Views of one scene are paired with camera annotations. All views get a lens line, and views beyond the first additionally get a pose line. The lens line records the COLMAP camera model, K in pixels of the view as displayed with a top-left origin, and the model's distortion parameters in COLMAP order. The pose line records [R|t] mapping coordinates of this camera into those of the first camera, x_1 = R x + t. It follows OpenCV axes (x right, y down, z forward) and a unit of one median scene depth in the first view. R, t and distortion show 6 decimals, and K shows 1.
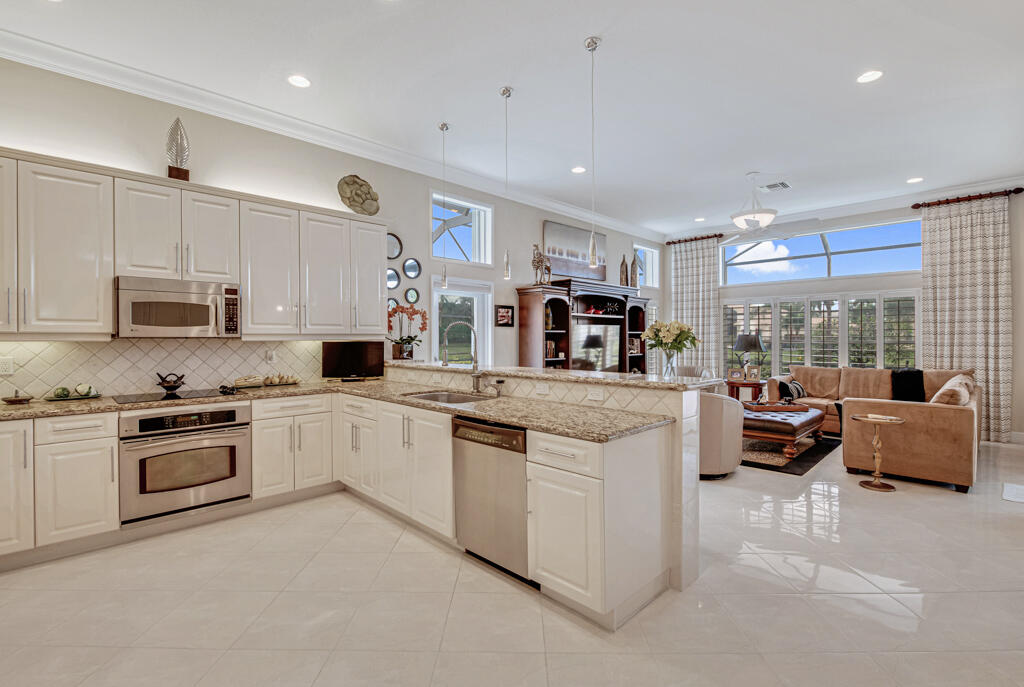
lens RADIAL K [[465.1, 0, 511.8], [0, 465.1, 339.1], [0, 0, 1]] dist [-0.003598, -0.000448]
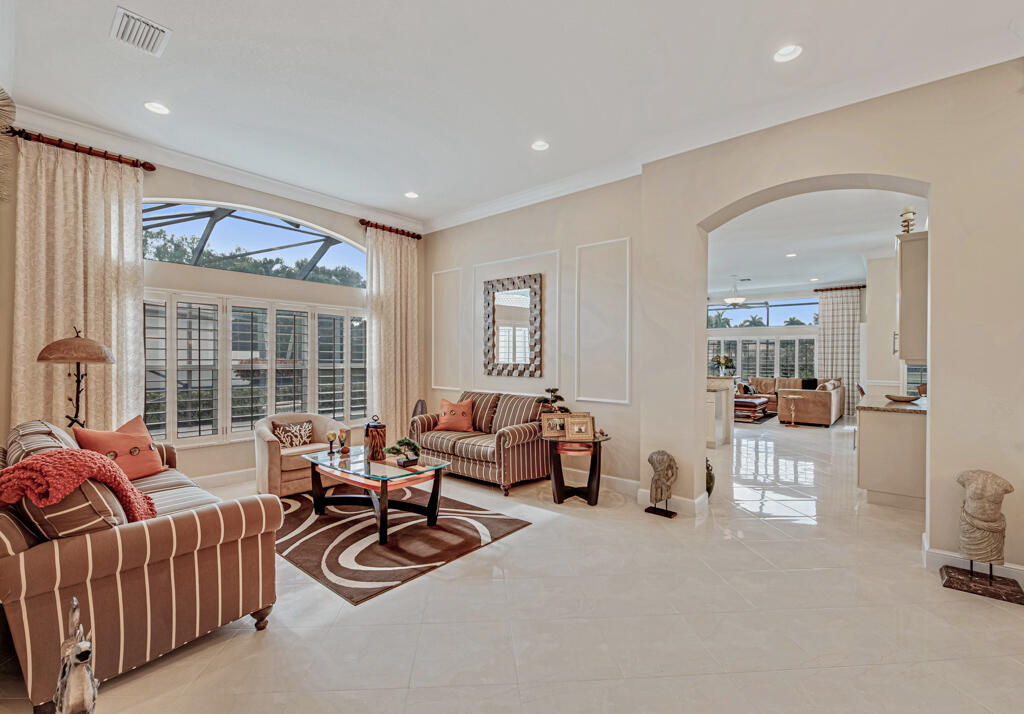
lens RADIAL K [[437.3, 0, 511.8], [0, 437.3, 359.4], [0, 0, 1]] dist [-0.000578, -0.000234]
pose [[0.996284, 0.009579, 0.085590, -0.521329], [-0.009769, 0.999951, 0.001802, -0.002964], [-0.085569, -0.002632, 0.996329, -0.685867]]
